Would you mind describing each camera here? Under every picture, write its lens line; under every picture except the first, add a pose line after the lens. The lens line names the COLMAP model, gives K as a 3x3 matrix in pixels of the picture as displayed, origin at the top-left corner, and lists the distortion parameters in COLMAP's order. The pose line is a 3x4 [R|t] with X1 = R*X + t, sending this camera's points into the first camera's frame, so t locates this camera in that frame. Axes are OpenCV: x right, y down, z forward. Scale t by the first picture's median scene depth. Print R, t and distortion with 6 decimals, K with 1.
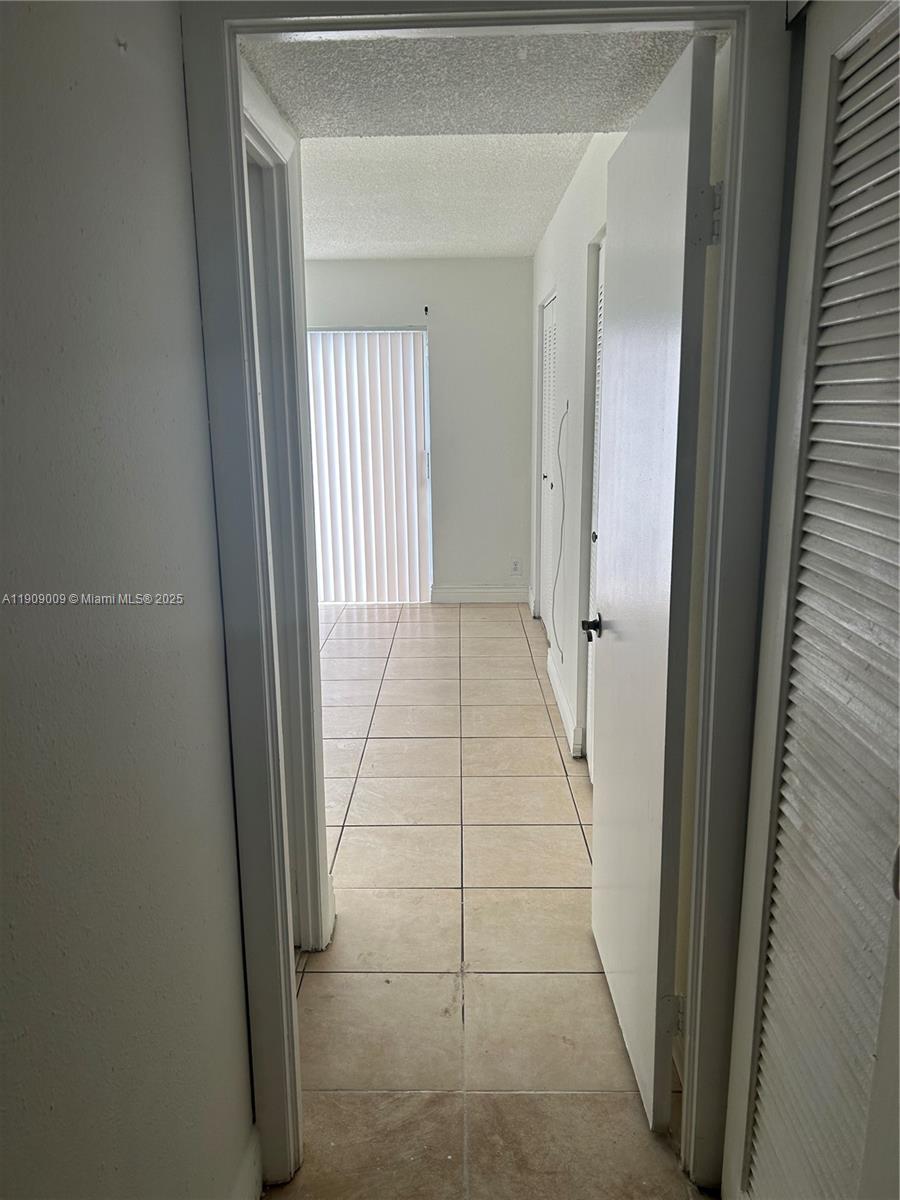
lens RADIAL K [[898.6, 0, 449.7], [0, 898.6, 603.2], [0, 0, 1]] dist [0.039658, -0.045145]
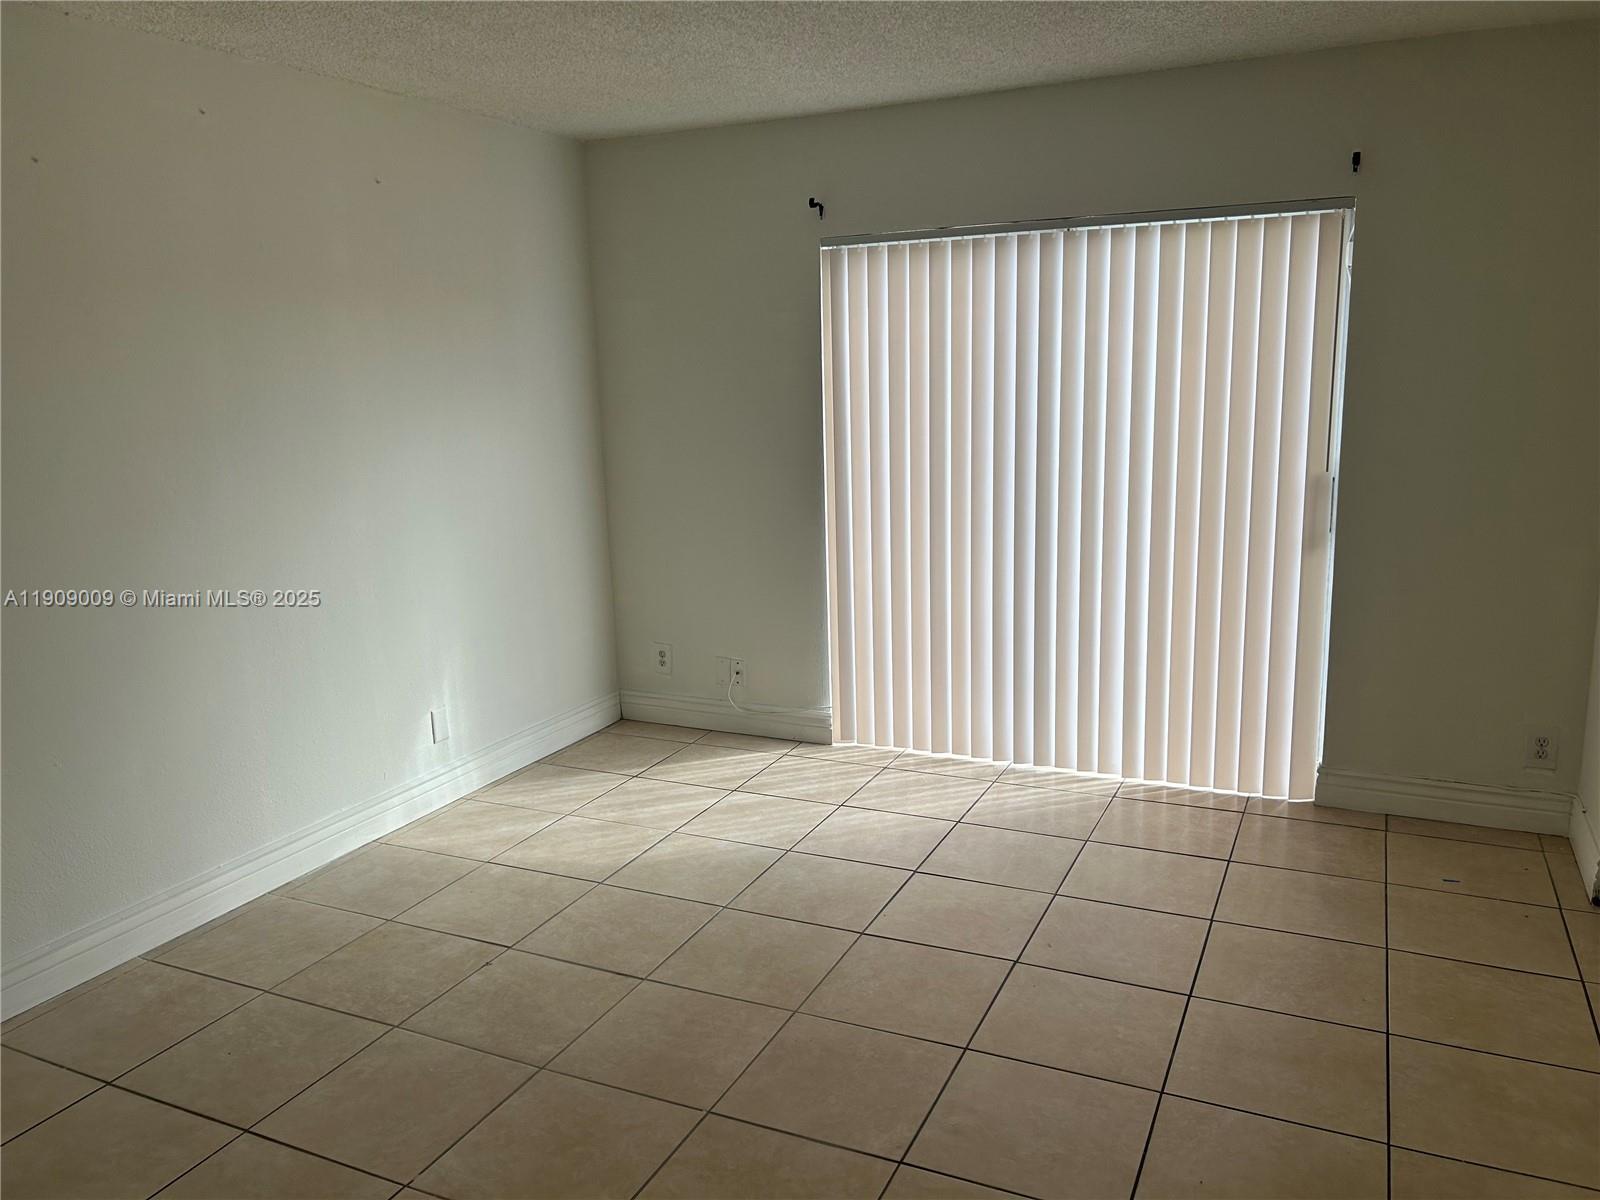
lens RADIAL K [[1198.2, 0, 793.1], [0, 1198.2, 607.2], [0, 0, 1]] dist [0.039658, -0.045145]
pose [[0.902563, 0.070494, -0.424749, -0.007676], [-0.074245, 0.997210, 0.007737, -0.086854], [0.424109, 0.024552, 0.905278, 0.339501]]
